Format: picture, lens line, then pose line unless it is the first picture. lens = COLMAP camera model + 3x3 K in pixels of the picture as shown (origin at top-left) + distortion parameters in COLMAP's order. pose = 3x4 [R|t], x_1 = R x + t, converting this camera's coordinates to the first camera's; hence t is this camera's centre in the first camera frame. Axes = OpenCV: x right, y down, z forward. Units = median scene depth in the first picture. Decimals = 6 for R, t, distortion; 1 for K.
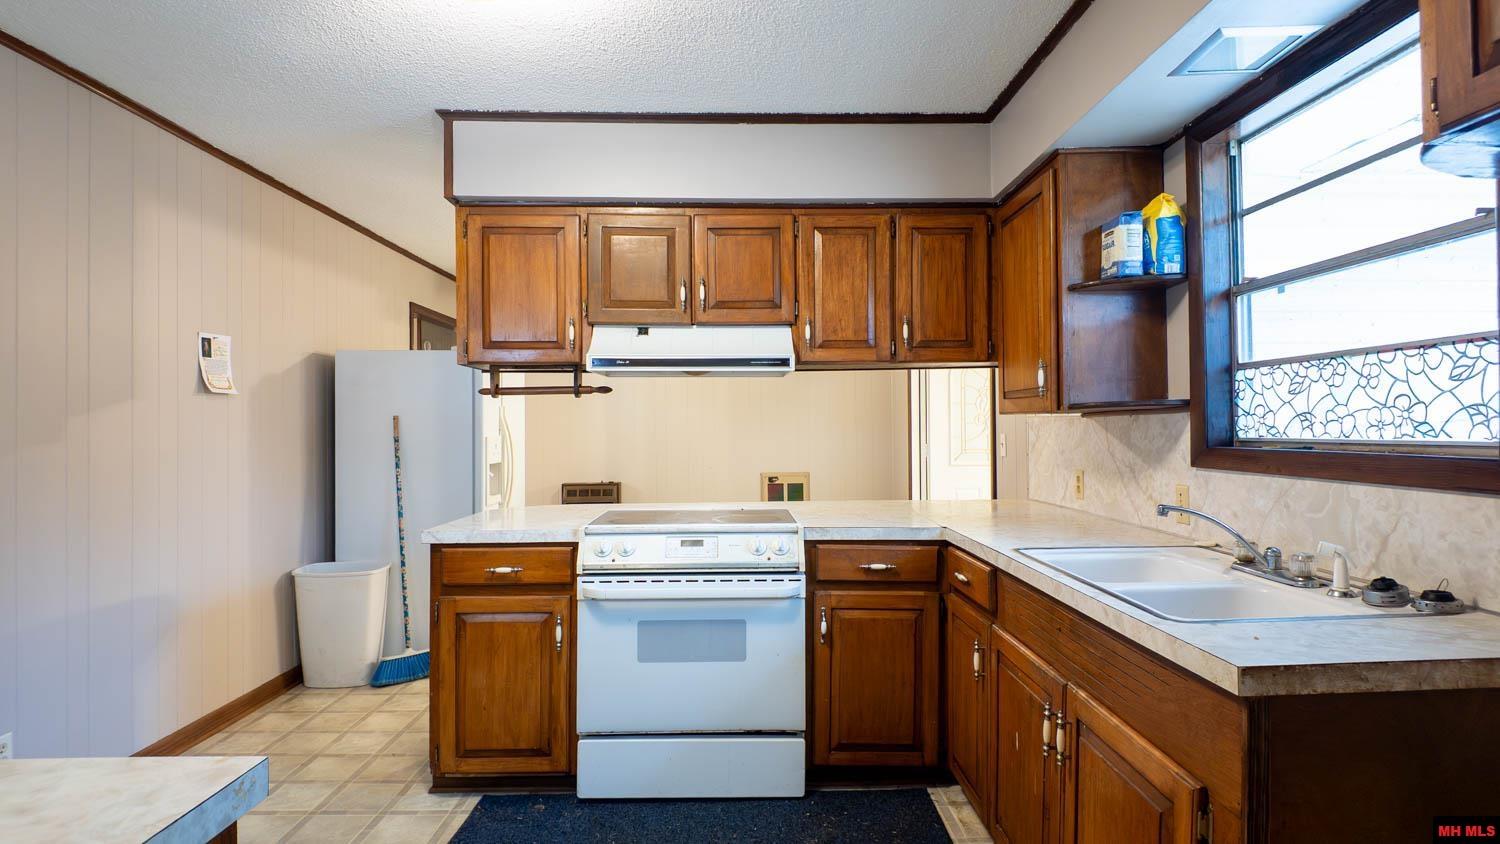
lens RADIAL K [[792.9, 0, 750.0], [0, 792.9, 422.0], [0, 0, 1]] dist [0.032912, -0.001283]
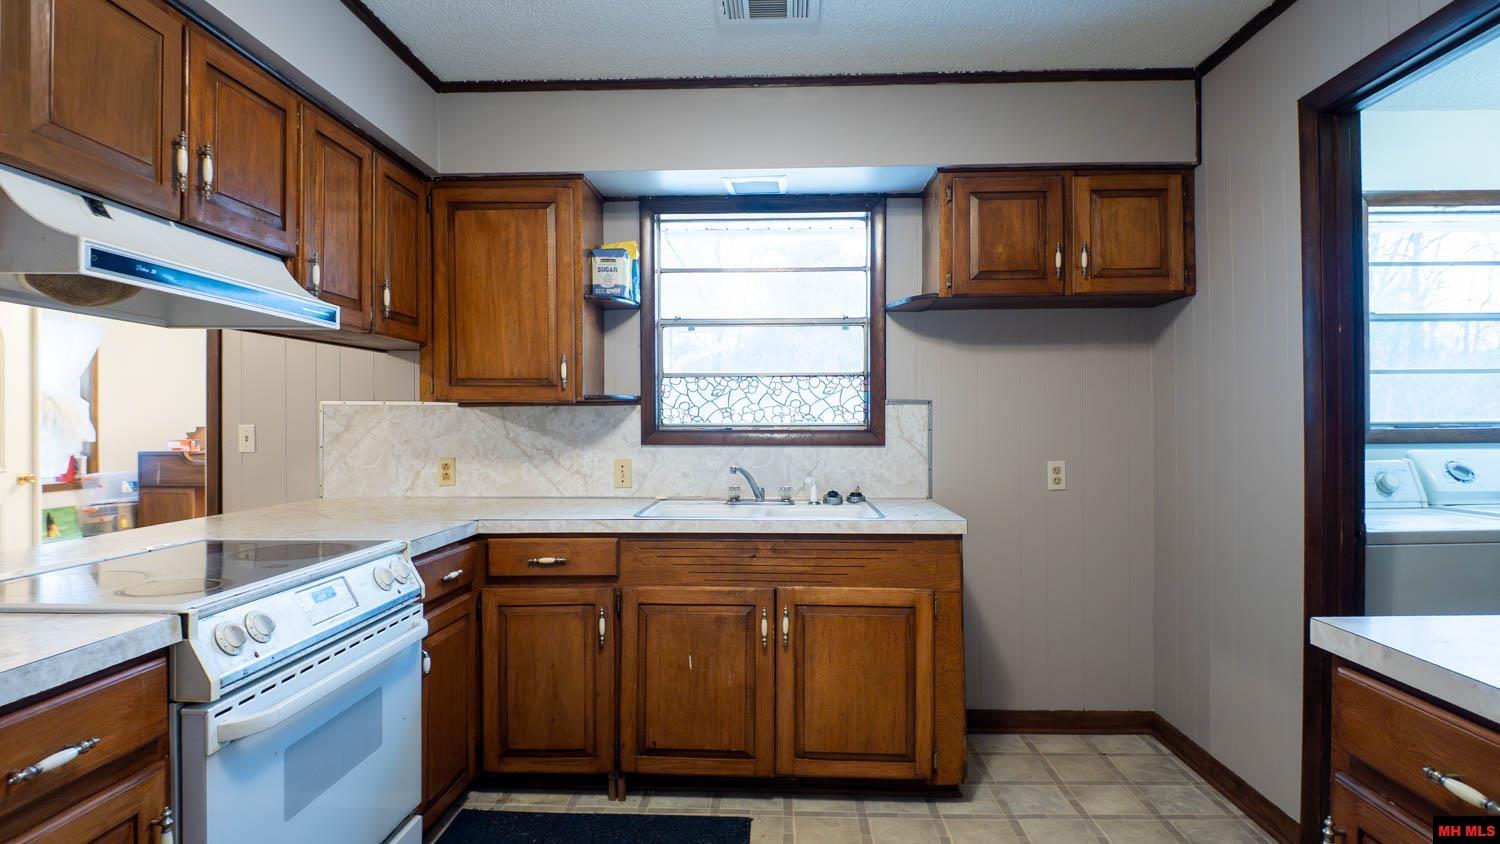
lens RADIAL K [[792.9, 0, 750.0], [0, 792.9, 422.0], [0, 0, 1]] dist [0.032912, -0.001283]
pose [[0.046219, 0.007238, 0.998905, -0.873013], [-0.006757, 0.999953, -0.006932, 0.026697], [-0.998908, -0.006429, 0.046266, 0.814279]]
